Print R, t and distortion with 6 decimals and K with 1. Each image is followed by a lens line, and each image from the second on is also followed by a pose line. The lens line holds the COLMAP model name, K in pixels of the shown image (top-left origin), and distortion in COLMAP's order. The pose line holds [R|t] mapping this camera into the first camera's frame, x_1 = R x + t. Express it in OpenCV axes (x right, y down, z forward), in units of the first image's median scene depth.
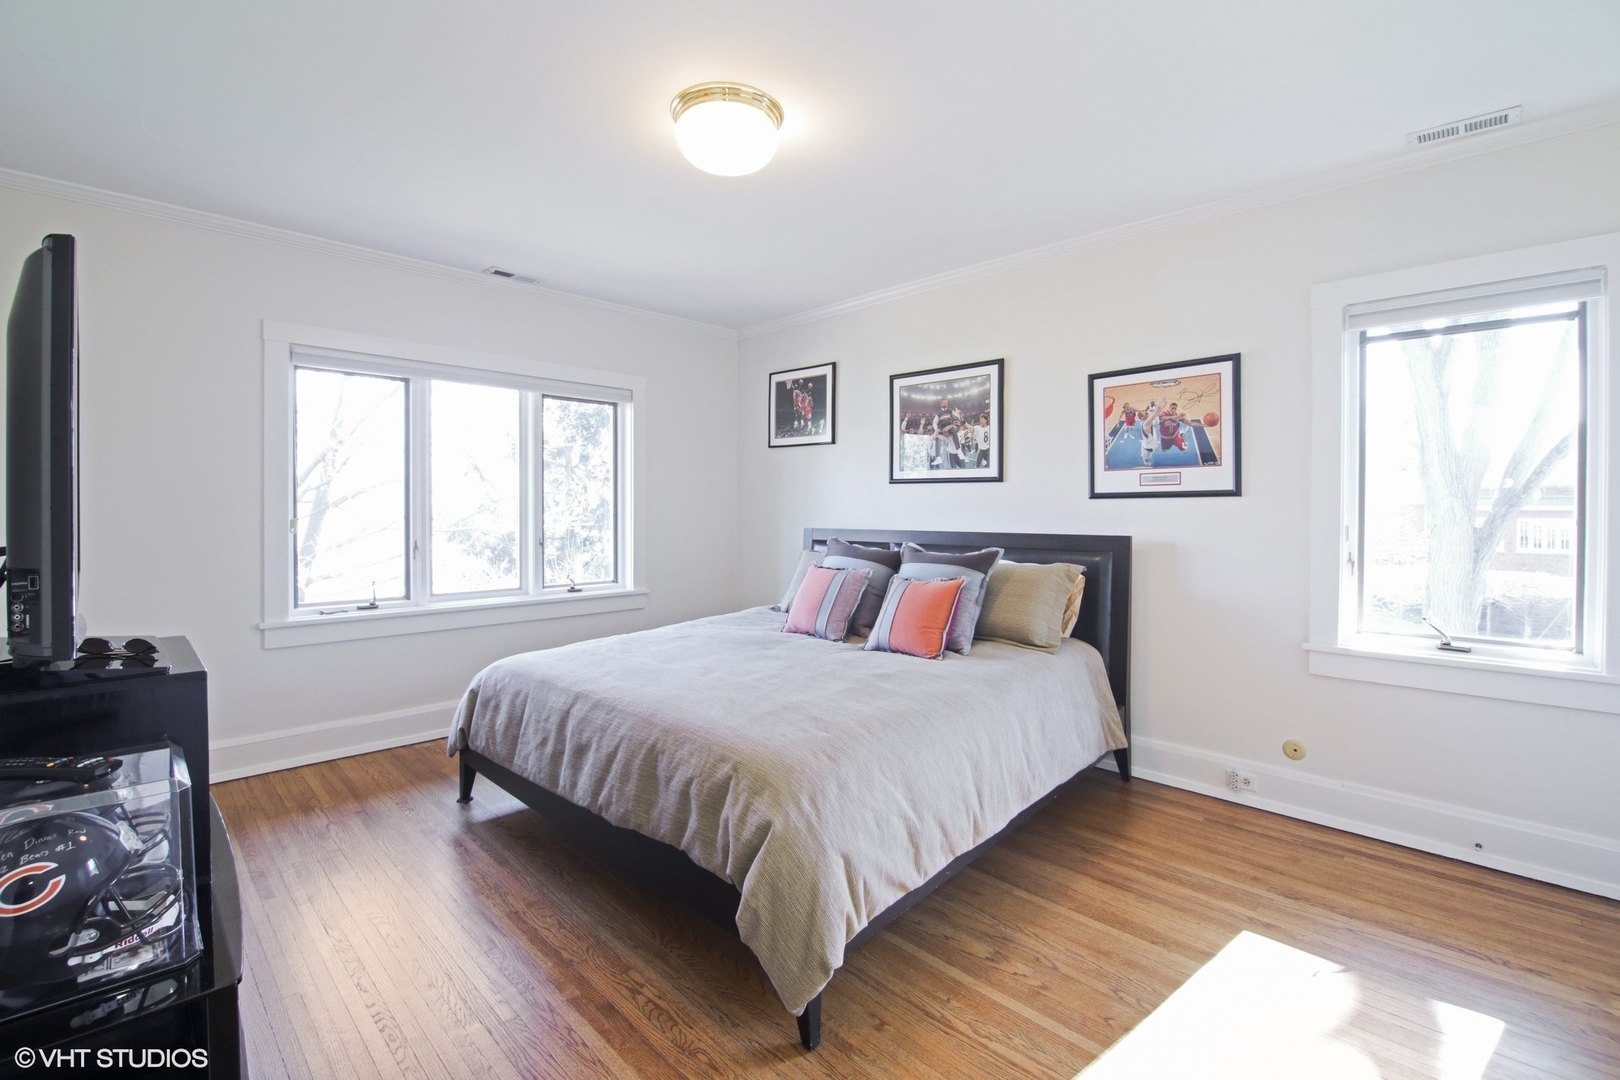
lens RADIAL K [[718.0, 0, 784.4], [0, 718.0, 526.1], [0, 0, 1]] dist [0.000480, -0.000181]
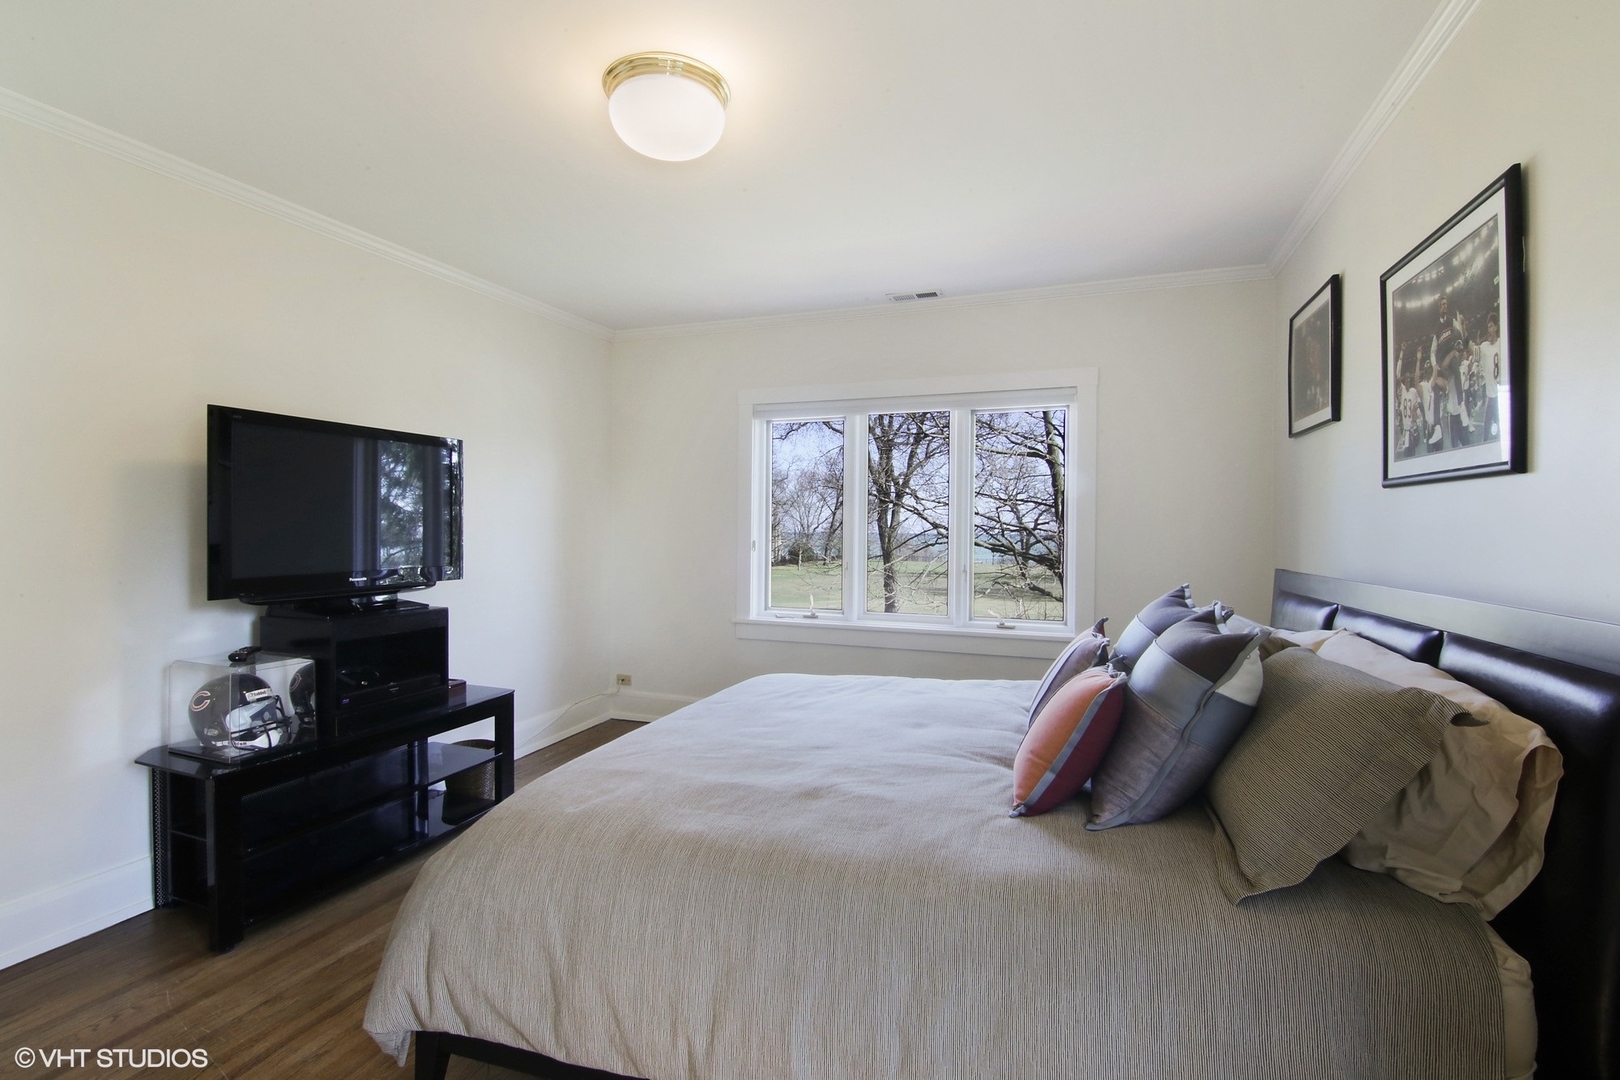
lens RADIAL K [[739.2, 0, 810.2], [0, 739.2, 533.3], [0, 0, 1]] dist [-0.005247, -0.000260]
pose [[0.421129, 0.004098, -0.906991, 0.483362], [-0.023131, 0.999713, -0.006223, -0.015883], [0.906706, 0.023600, 0.421103, 0.451742]]
